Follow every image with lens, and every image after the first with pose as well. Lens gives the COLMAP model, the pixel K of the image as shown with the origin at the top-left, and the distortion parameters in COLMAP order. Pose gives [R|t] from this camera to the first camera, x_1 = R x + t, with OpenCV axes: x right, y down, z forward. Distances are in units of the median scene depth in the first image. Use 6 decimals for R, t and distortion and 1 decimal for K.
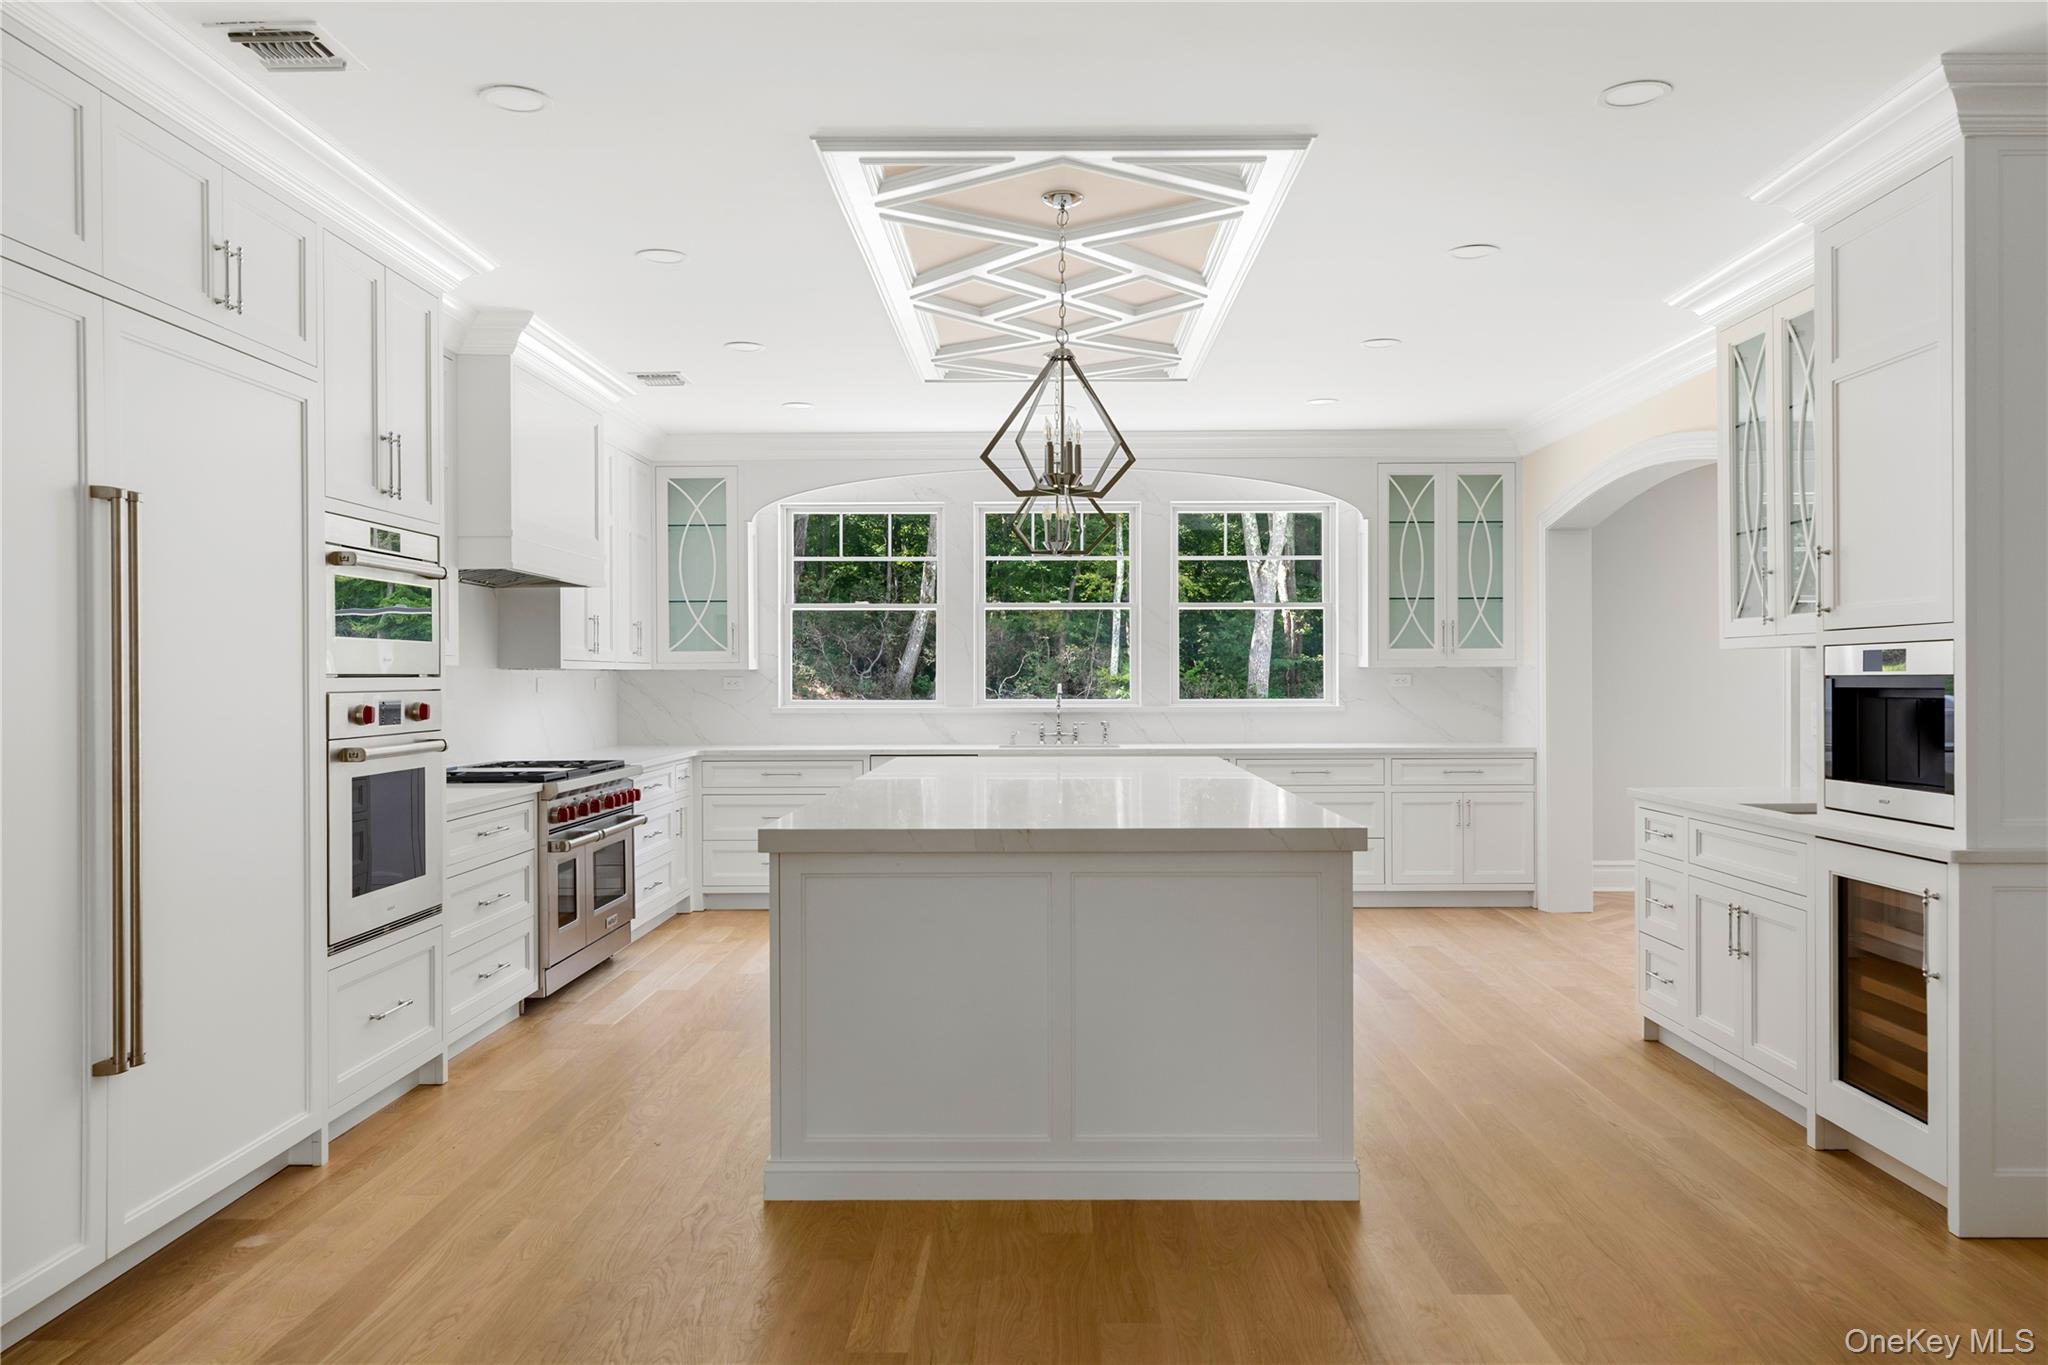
lens RADIAL K [[1484.7, 0, 1030.3], [0, 1484.7, 671.4], [0, 0, 1]] dist [0.001749, -0.002243]
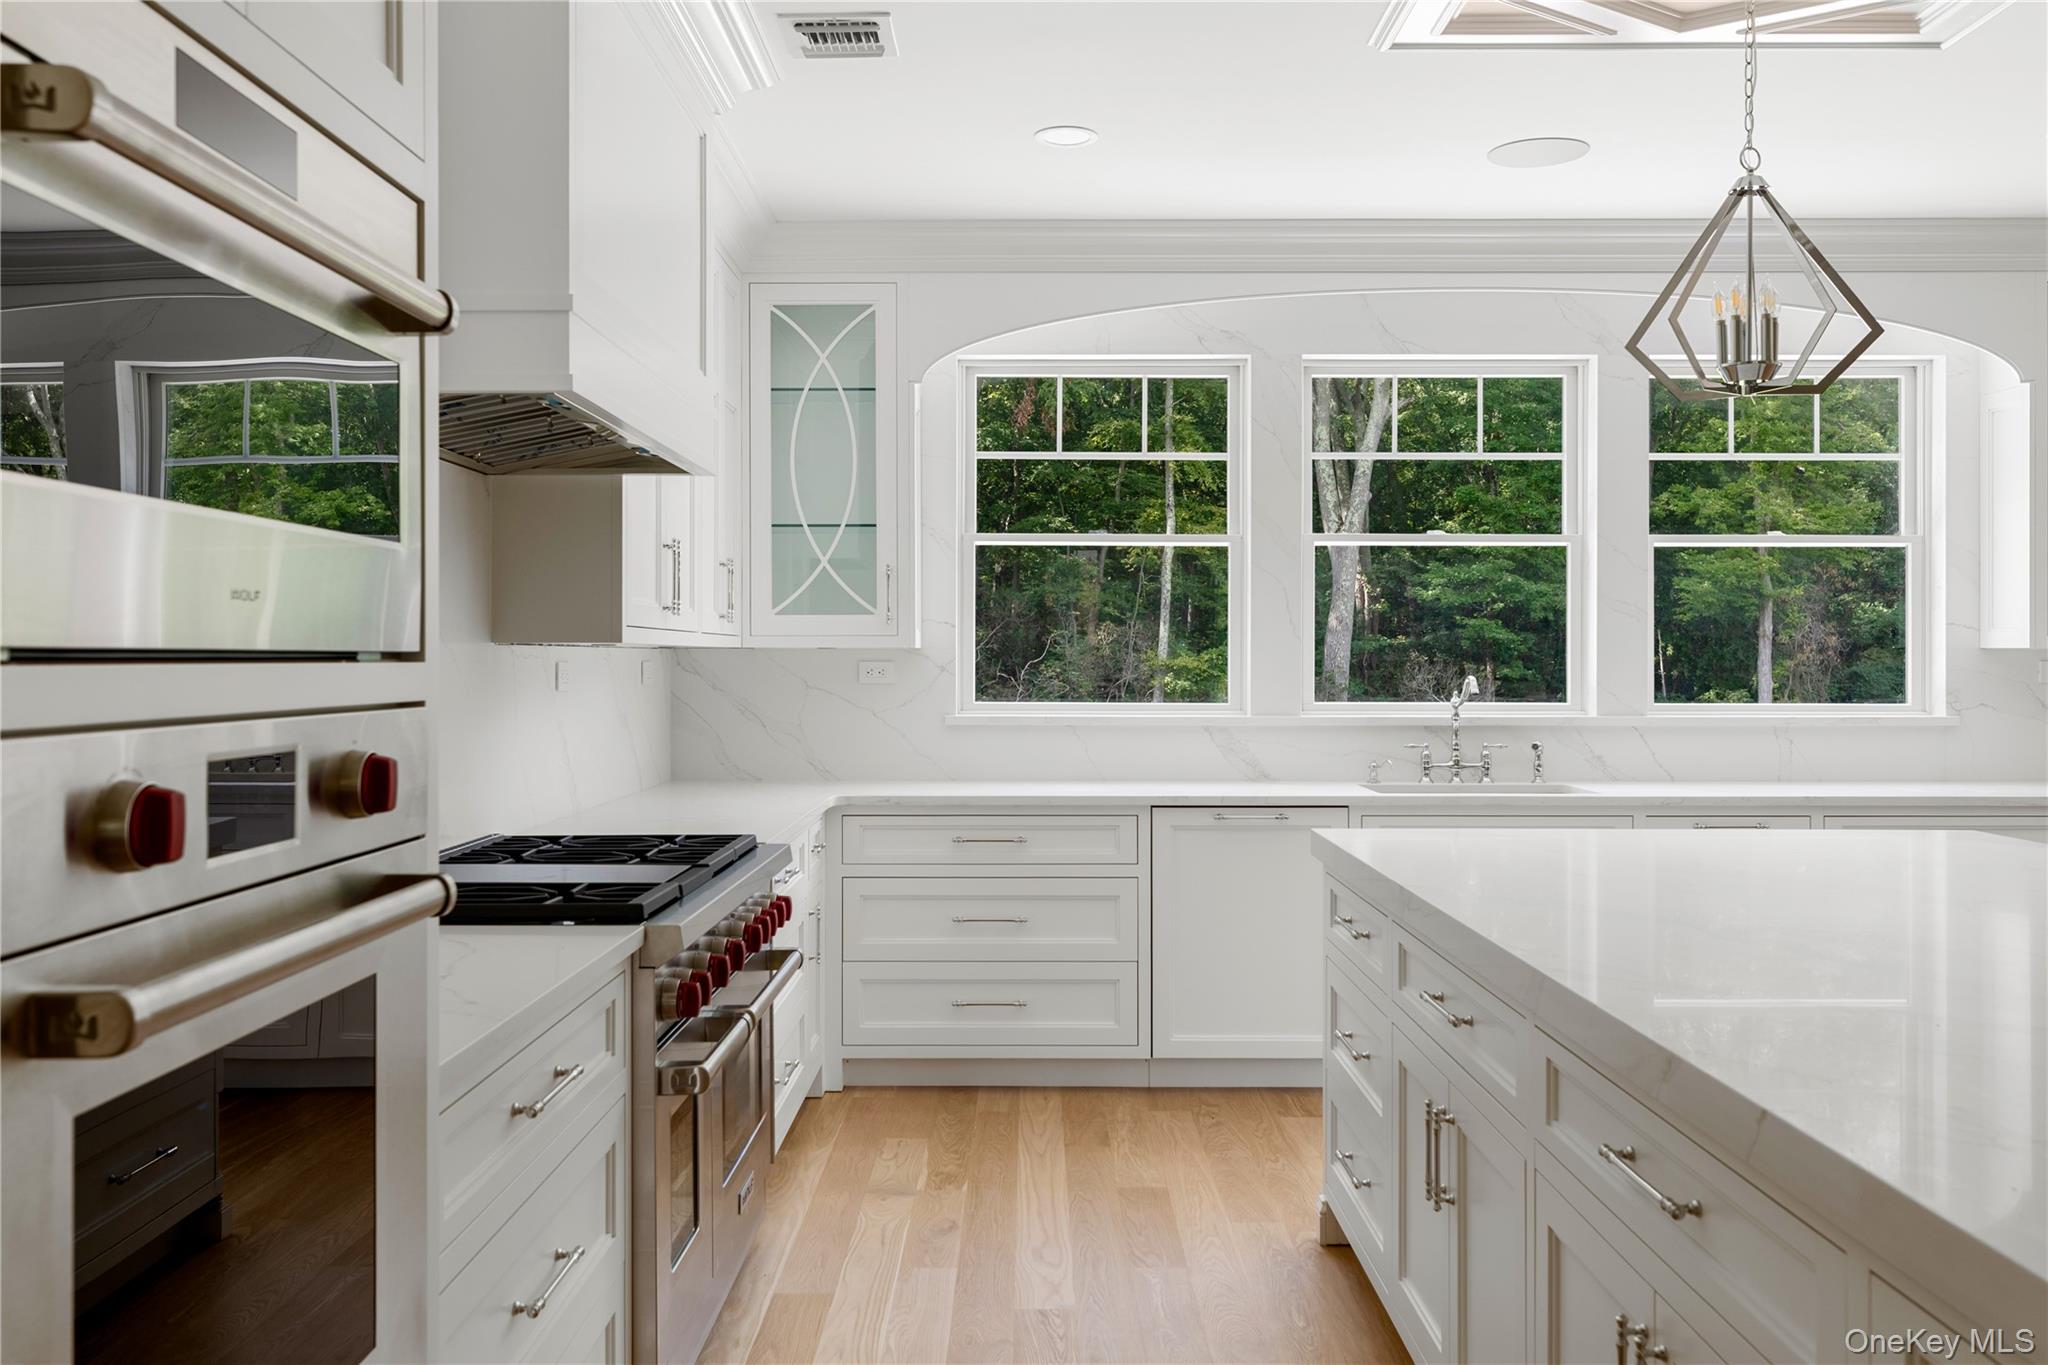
lens RADIAL K [[1718.4, 0, 1018.5], [0, 1718.4, 646.6], [0, 0, 1]] dist [-0.001906, 0.004938]
pose [[0.999991, 0.004200, 0.001122, -0.184745], [-0.004195, 0.999981, -0.004458, 0.001194], [-0.001140, 0.004453, 0.999989, 0.433760]]
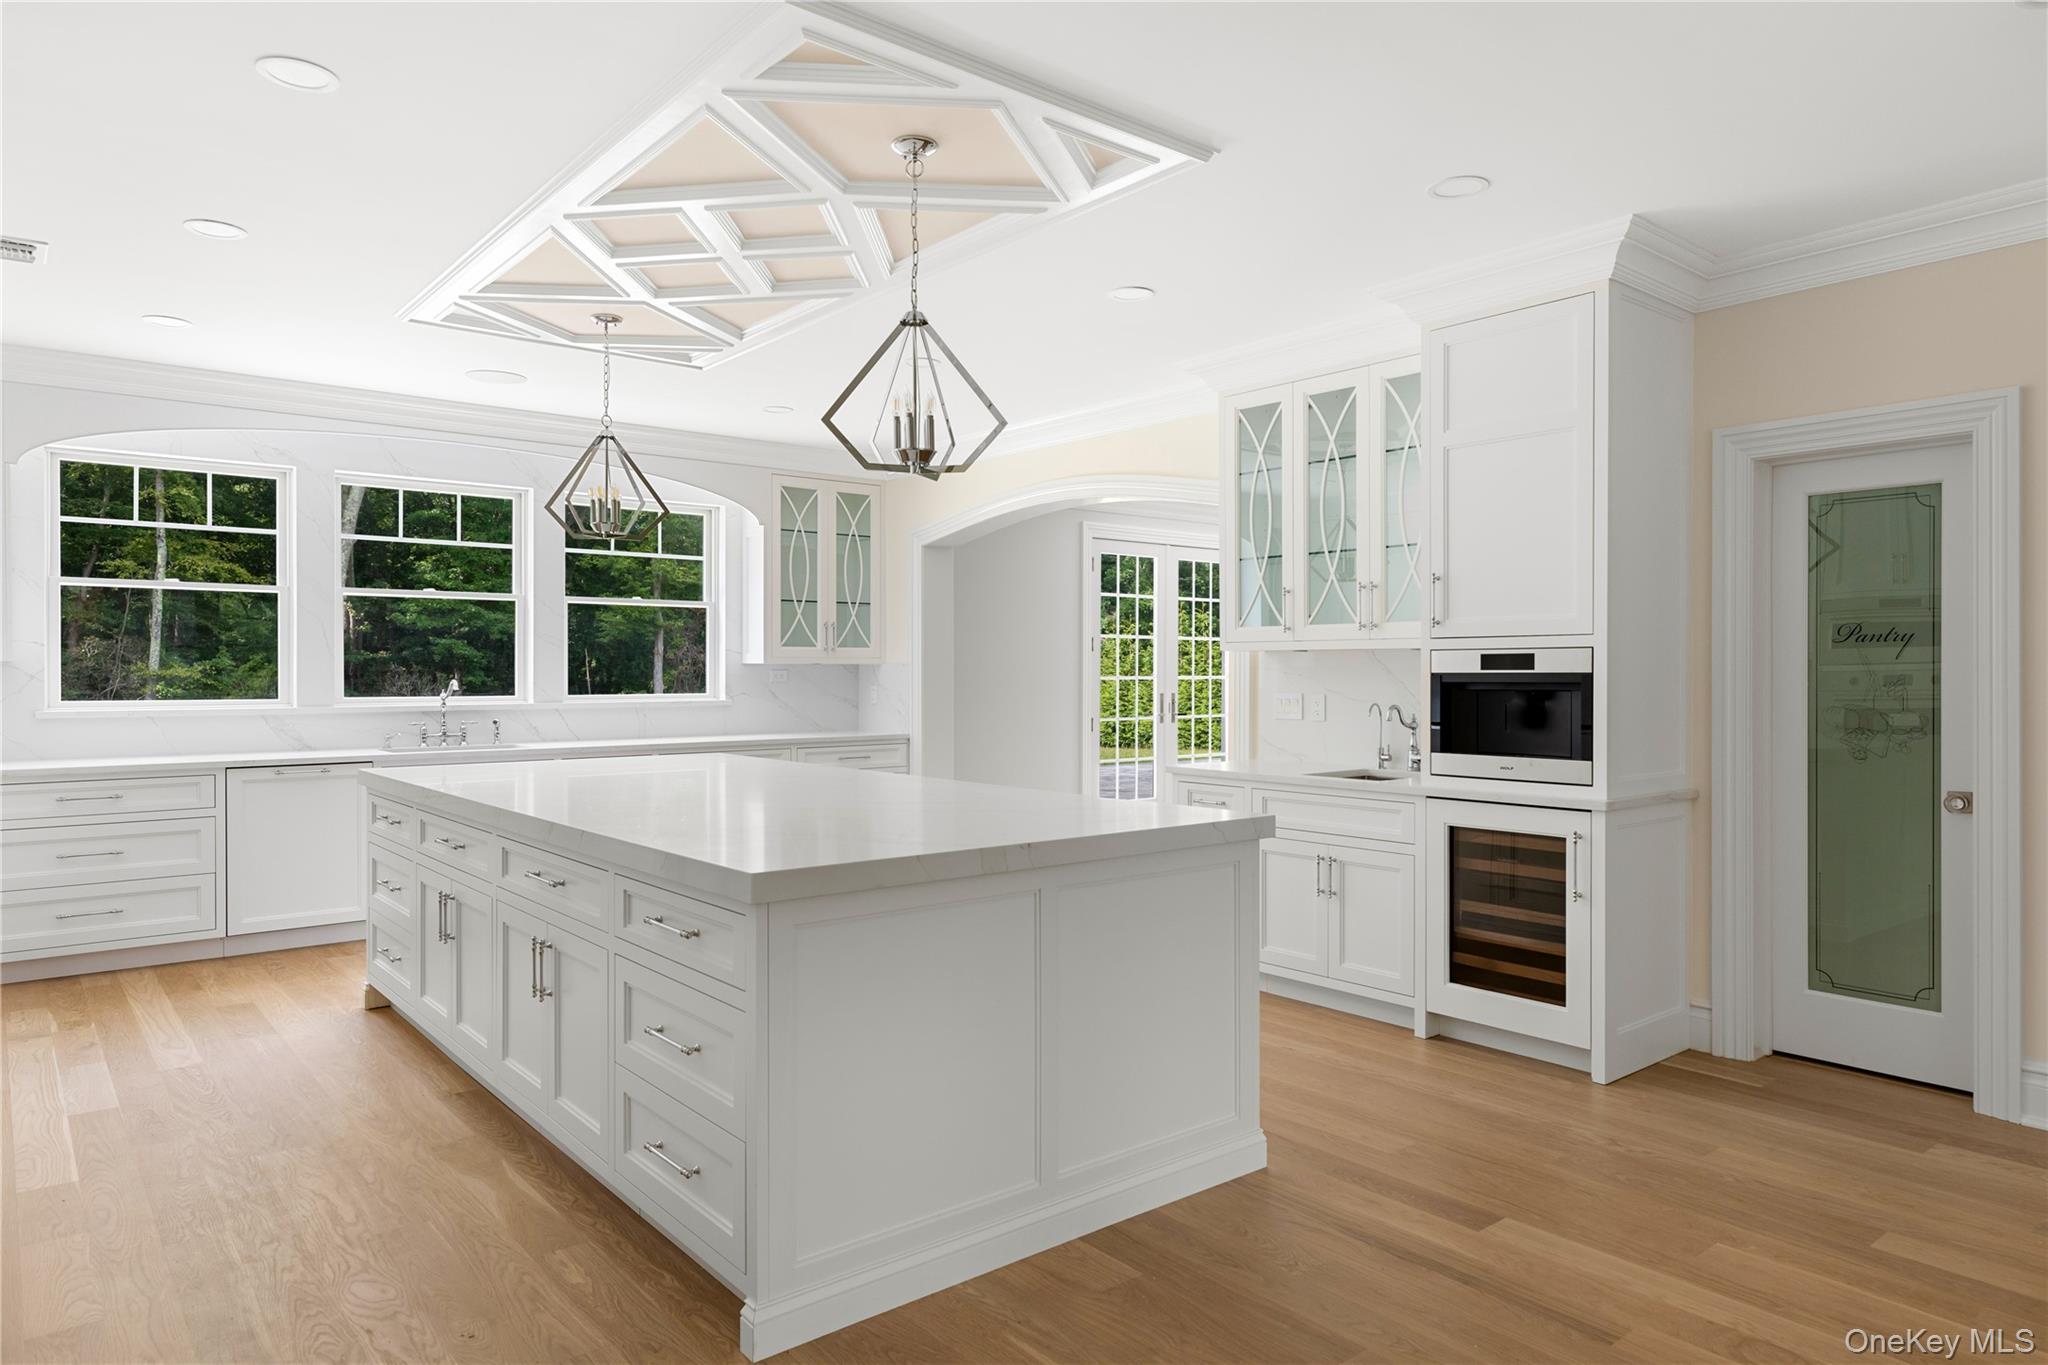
lens RADIAL K [[1260.6, 0, 1033.6], [0, 1260.6, 678.3], [0, 0, 1]] dist [0.013795, 0.000509]
pose [[0.766588, -0.001017, 0.642138, -0.251890], [-0.004297, 0.999968, 0.006713, 0.000865], [-0.642124, -0.007905, 0.766560, 0.215483]]
